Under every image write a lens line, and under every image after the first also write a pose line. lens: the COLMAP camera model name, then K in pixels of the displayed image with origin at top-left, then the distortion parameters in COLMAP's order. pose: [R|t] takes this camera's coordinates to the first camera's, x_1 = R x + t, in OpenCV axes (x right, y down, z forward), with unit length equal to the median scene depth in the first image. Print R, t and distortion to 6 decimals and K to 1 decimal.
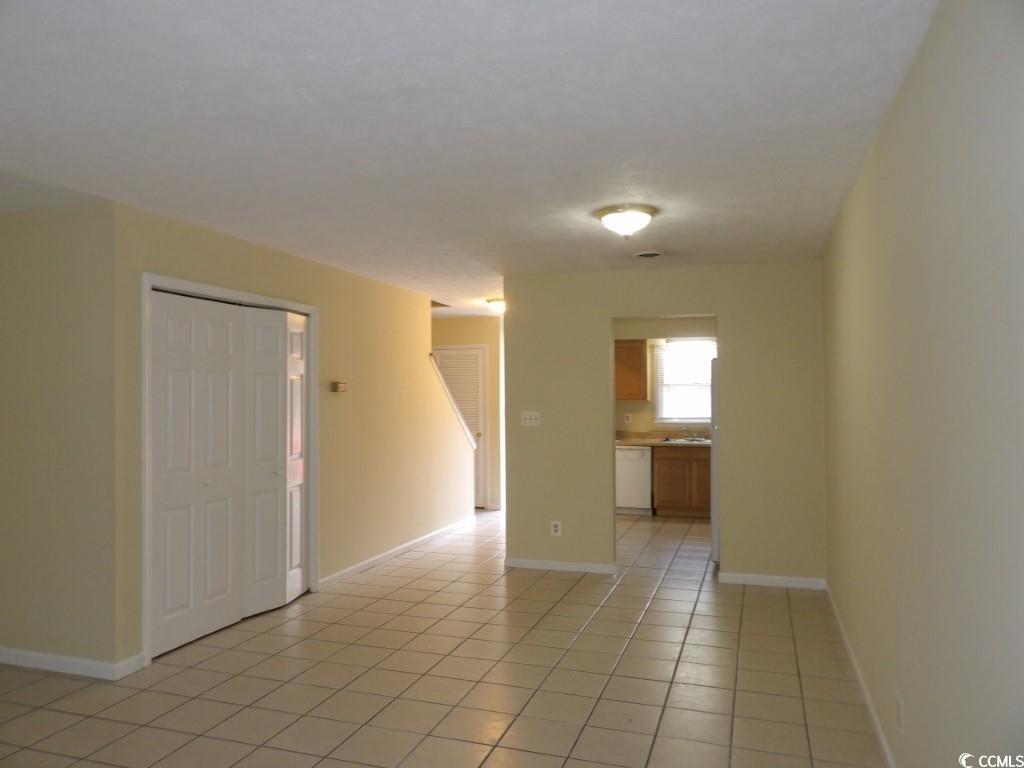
lens RADIAL K [[746.7, 0, 512.0], [0, 746.7, 384.0], [0, 0, 1]] dist [-0.001809, 0.004049]
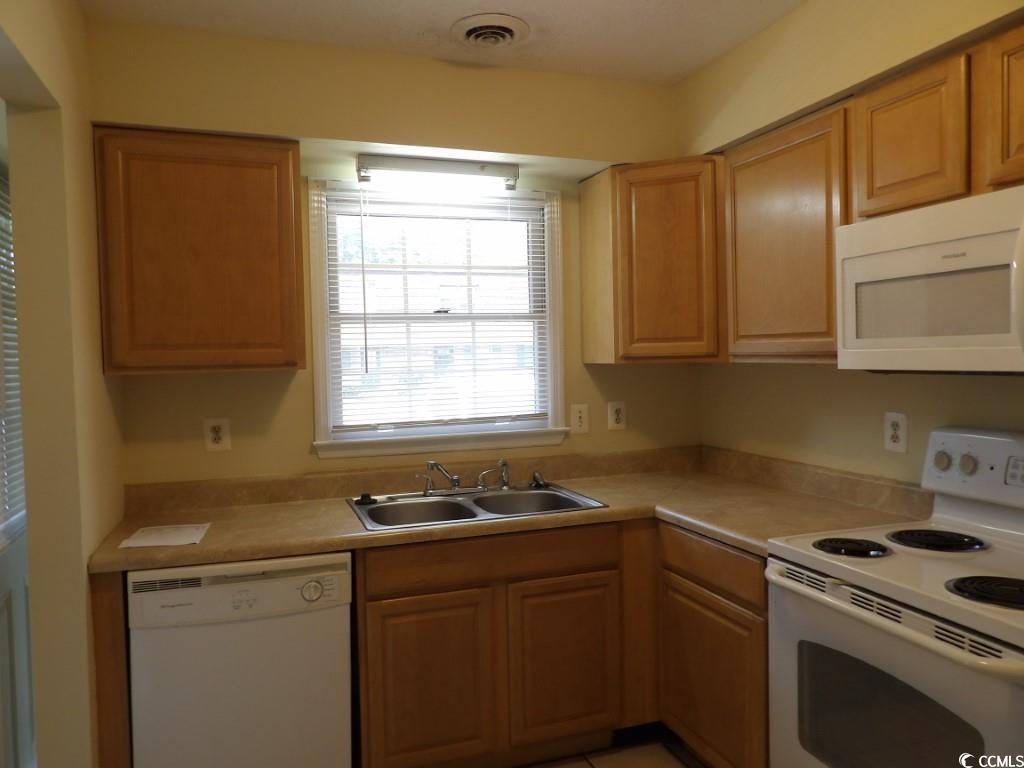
lens RADIAL K [[746.7, 0, 512.0], [0, 746.7, 384.0], [0, 0, 1]] dist [-0.001809, 0.004049]
pose [[0.790310, -0.039601, 0.611426, 0.074130], [0.021570, 0.999089, 0.036829, 0.019090], [-0.612328, -0.015917, 0.790444, 0.730549]]
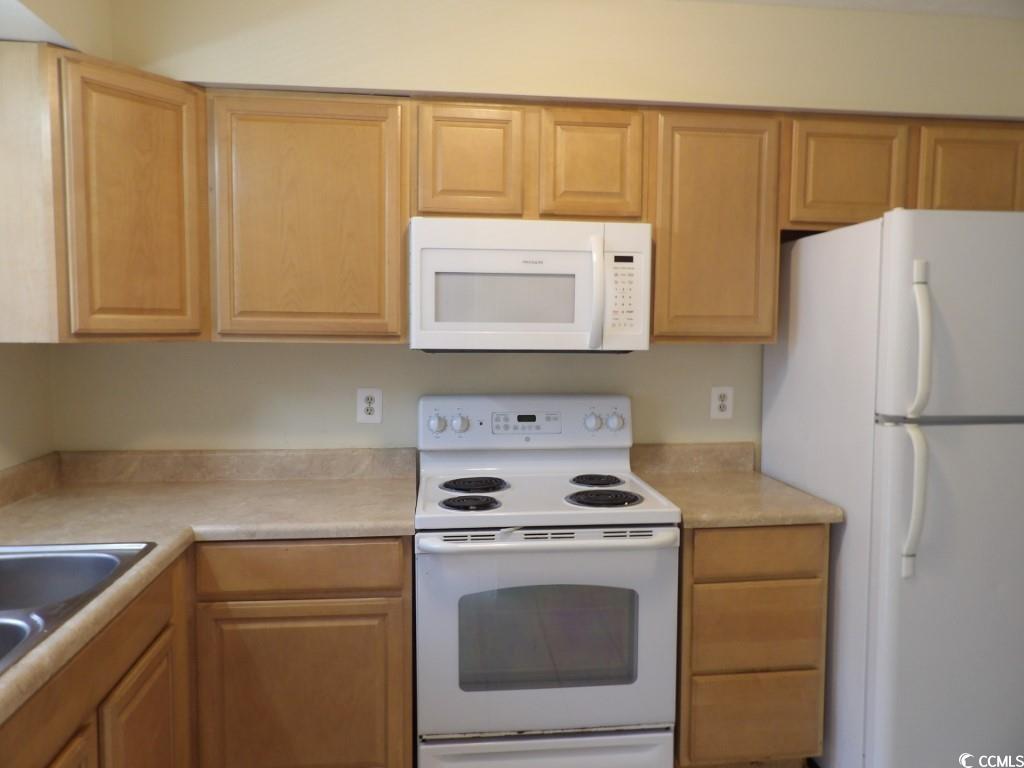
lens RADIAL K [[746.7, 0, 512.0], [0, 746.7, 384.0], [0, 0, 1]] dist [-0.001809, 0.004049]
pose [[-0.417621, -0.072414, 0.905731, 0.060379], [-0.006752, 0.997039, 0.076601, 0.018030], [-0.908596, 0.025875, -0.416873, 0.861506]]
